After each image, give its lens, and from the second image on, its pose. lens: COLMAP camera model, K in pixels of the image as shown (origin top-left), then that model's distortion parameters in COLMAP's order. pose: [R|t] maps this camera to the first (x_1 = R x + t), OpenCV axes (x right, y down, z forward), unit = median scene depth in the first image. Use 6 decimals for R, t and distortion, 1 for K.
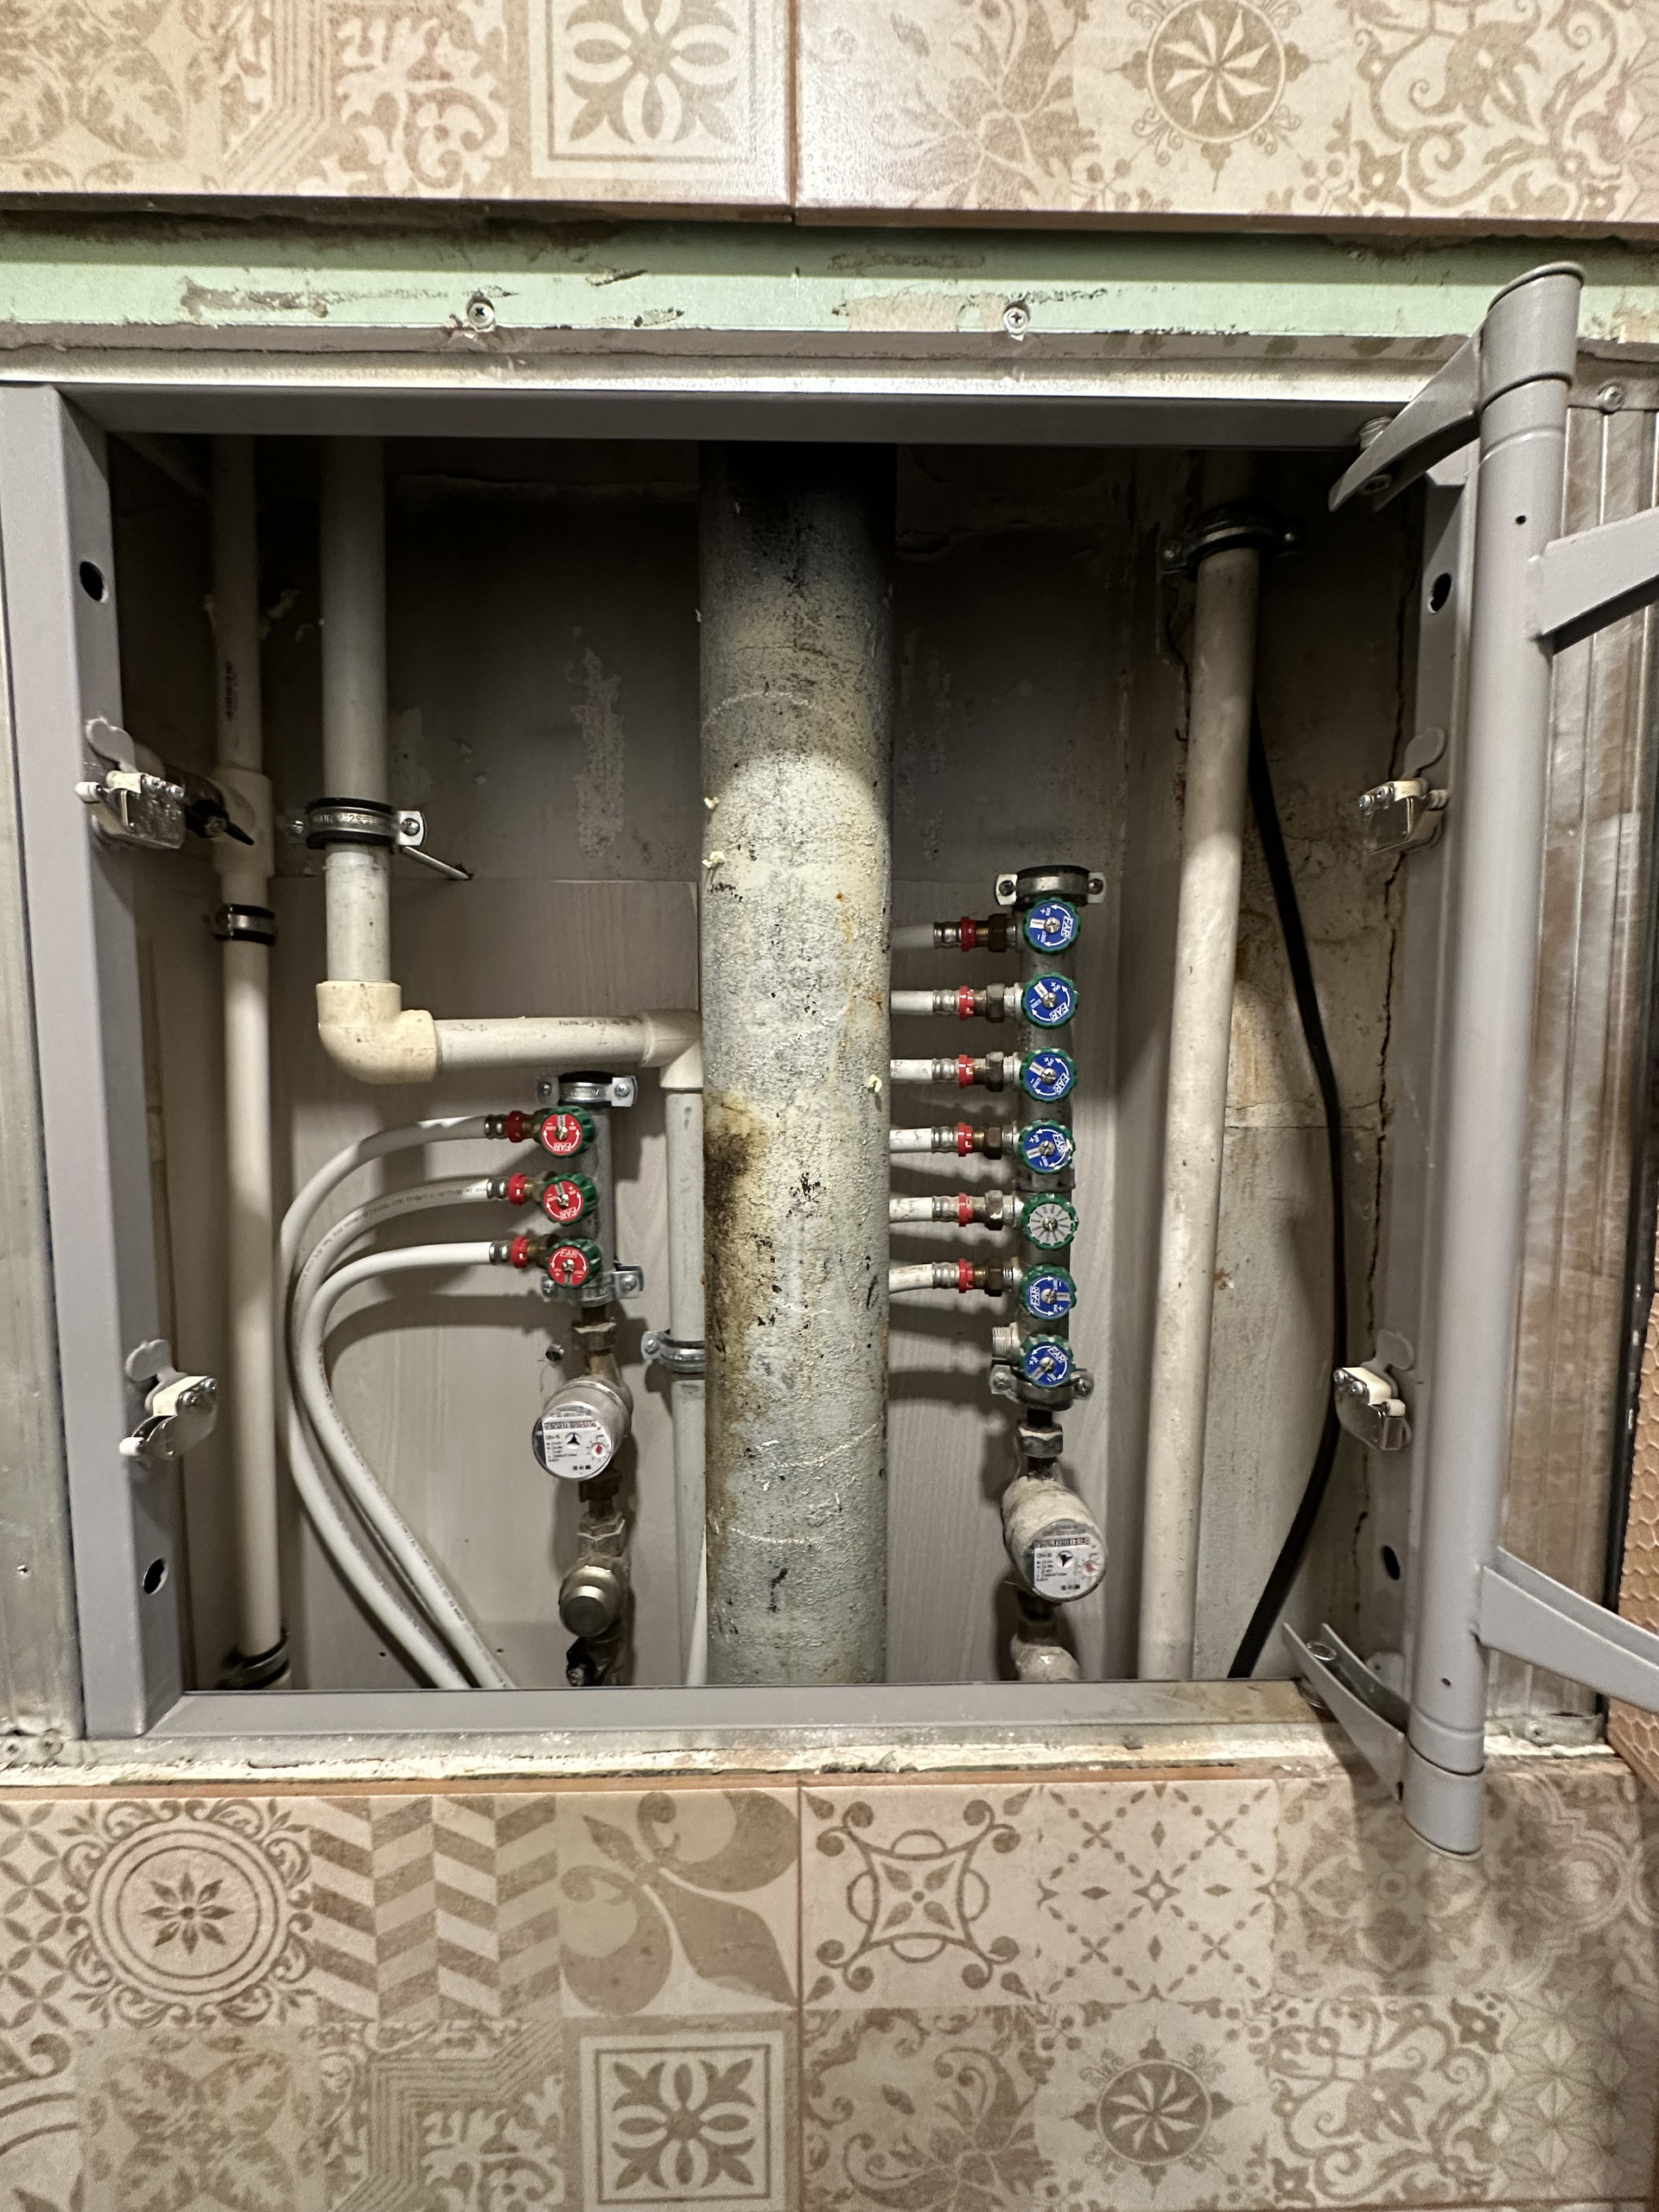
lens RADIAL K [[880.8, 0, 829.5], [0, 880.8, 1106.0], [0, 0, 1]] dist [-0.003440, 0.001558]
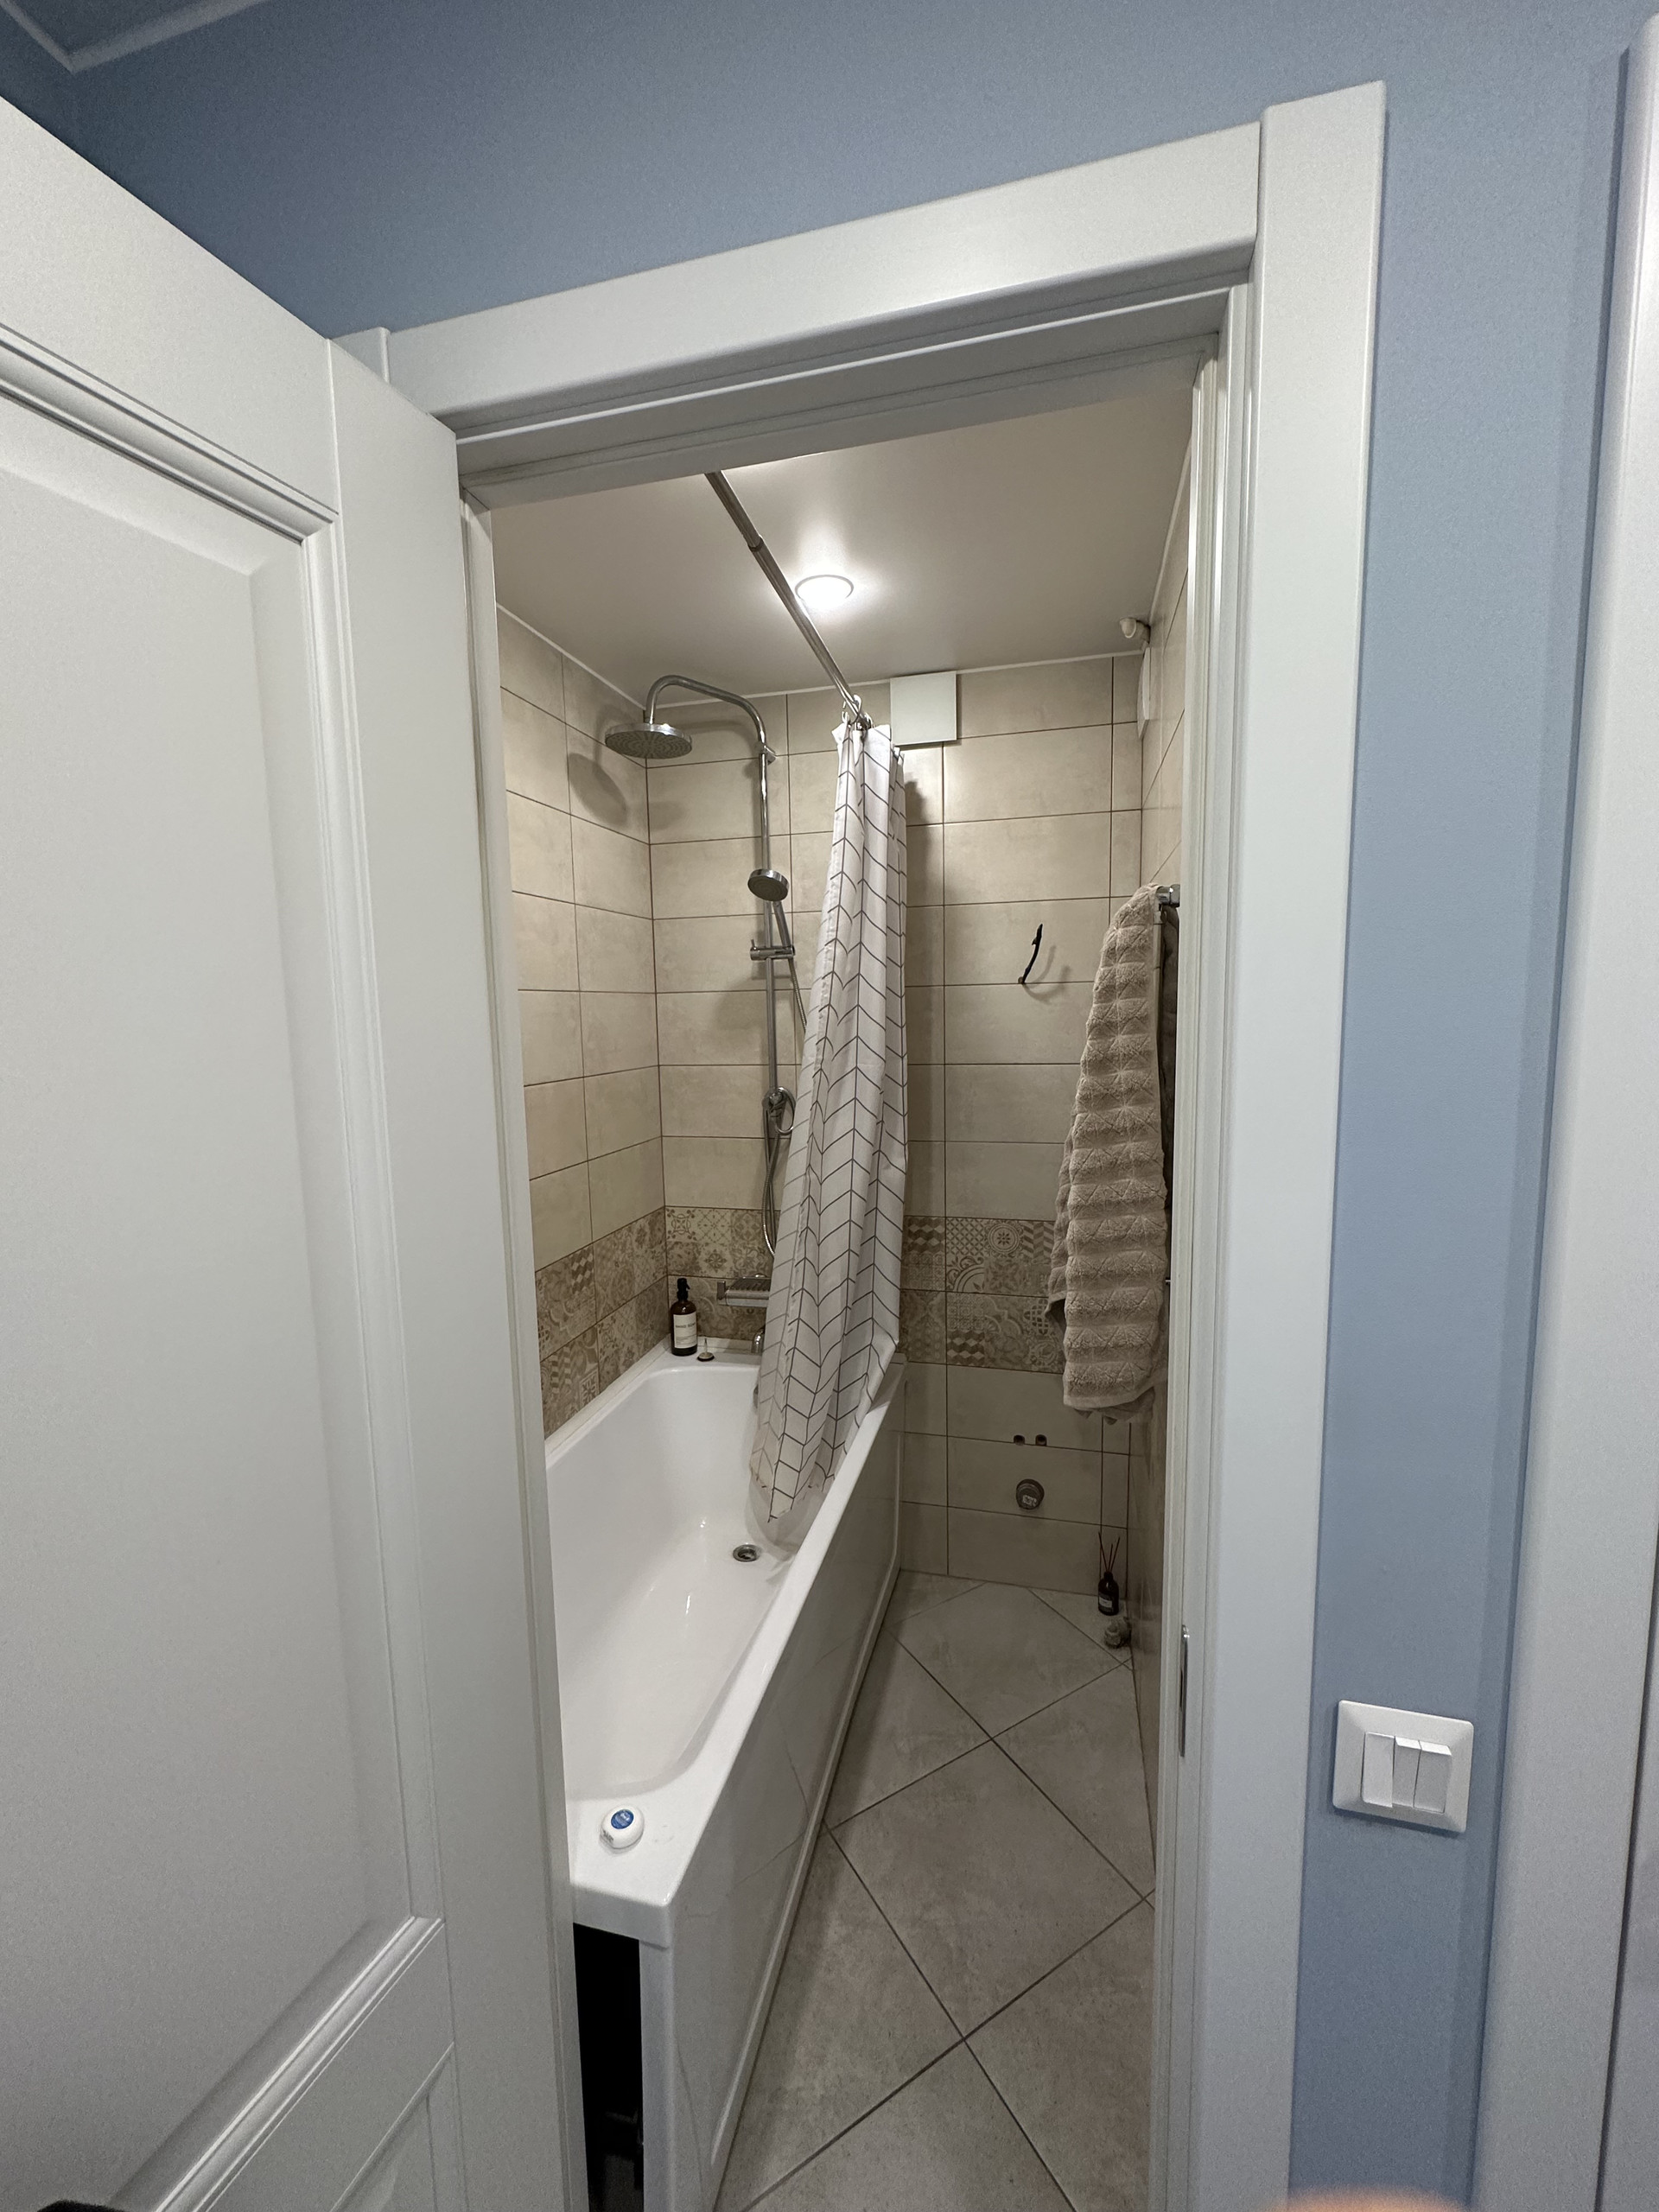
lens RADIAL K [[880.8, 0, 829.5], [0, 880.8, 1106.0], [0, 0, 1]] dist [-0.003440, 0.001558]
pose [[0.269982, -0.108448, 0.956739, -5.063332], [0.089791, 0.992143, 0.087123, -1.036669], [-0.958670, 0.062385, 0.277598, -2.207060]]
